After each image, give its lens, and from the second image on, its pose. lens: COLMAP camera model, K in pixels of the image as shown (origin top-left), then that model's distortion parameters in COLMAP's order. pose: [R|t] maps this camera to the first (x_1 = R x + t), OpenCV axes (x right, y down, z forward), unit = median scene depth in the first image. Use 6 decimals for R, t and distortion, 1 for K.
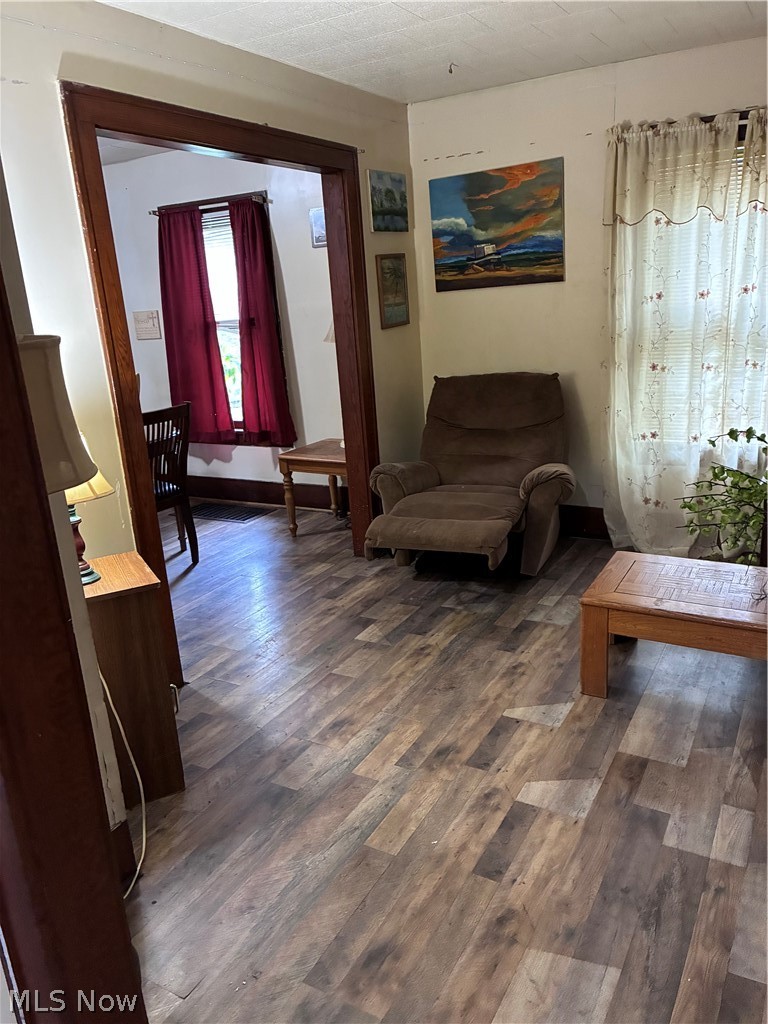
lens RADIAL K [[785.5, 0, 384.0], [0, 785.5, 512.0], [0, 0, 1]] dist [0.053187, -0.051516]
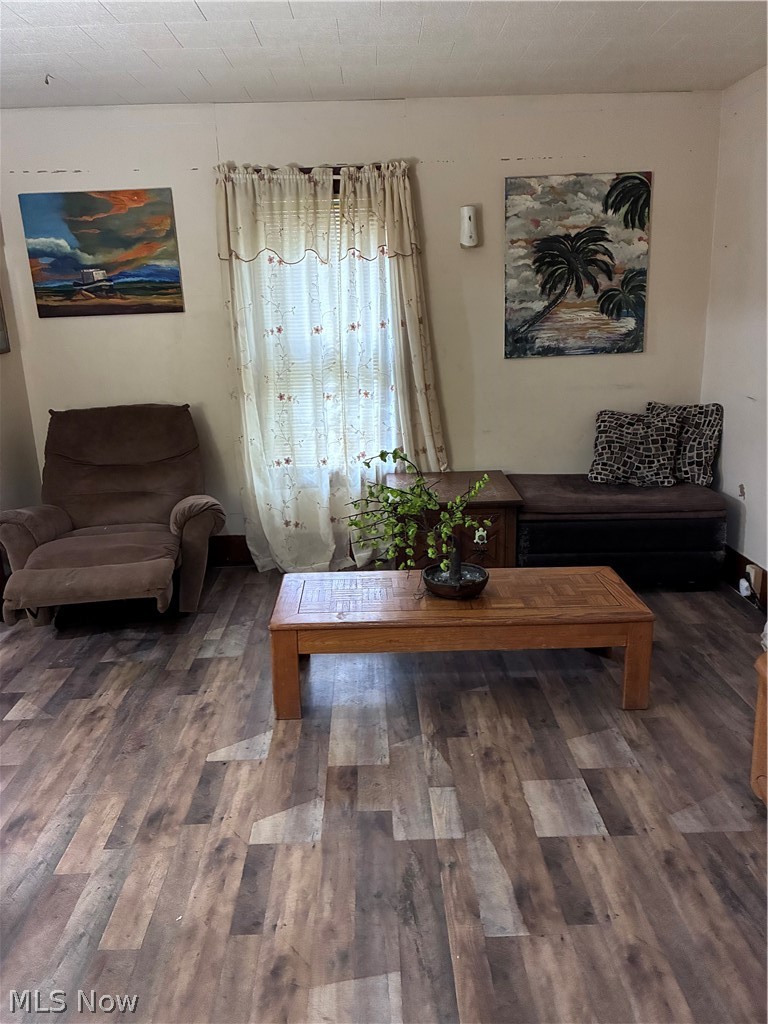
lens RADIAL K [[785.5, 0, 384.0], [0, 785.5, 512.0], [0, 0, 1]] dist [0.053187, -0.051516]
pose [[0.854773, -0.094478, 0.510331, -0.101256], [0.113615, 0.993504, -0.006371, -0.009123], [-0.506414, 0.063427, 0.859955, 0.041460]]
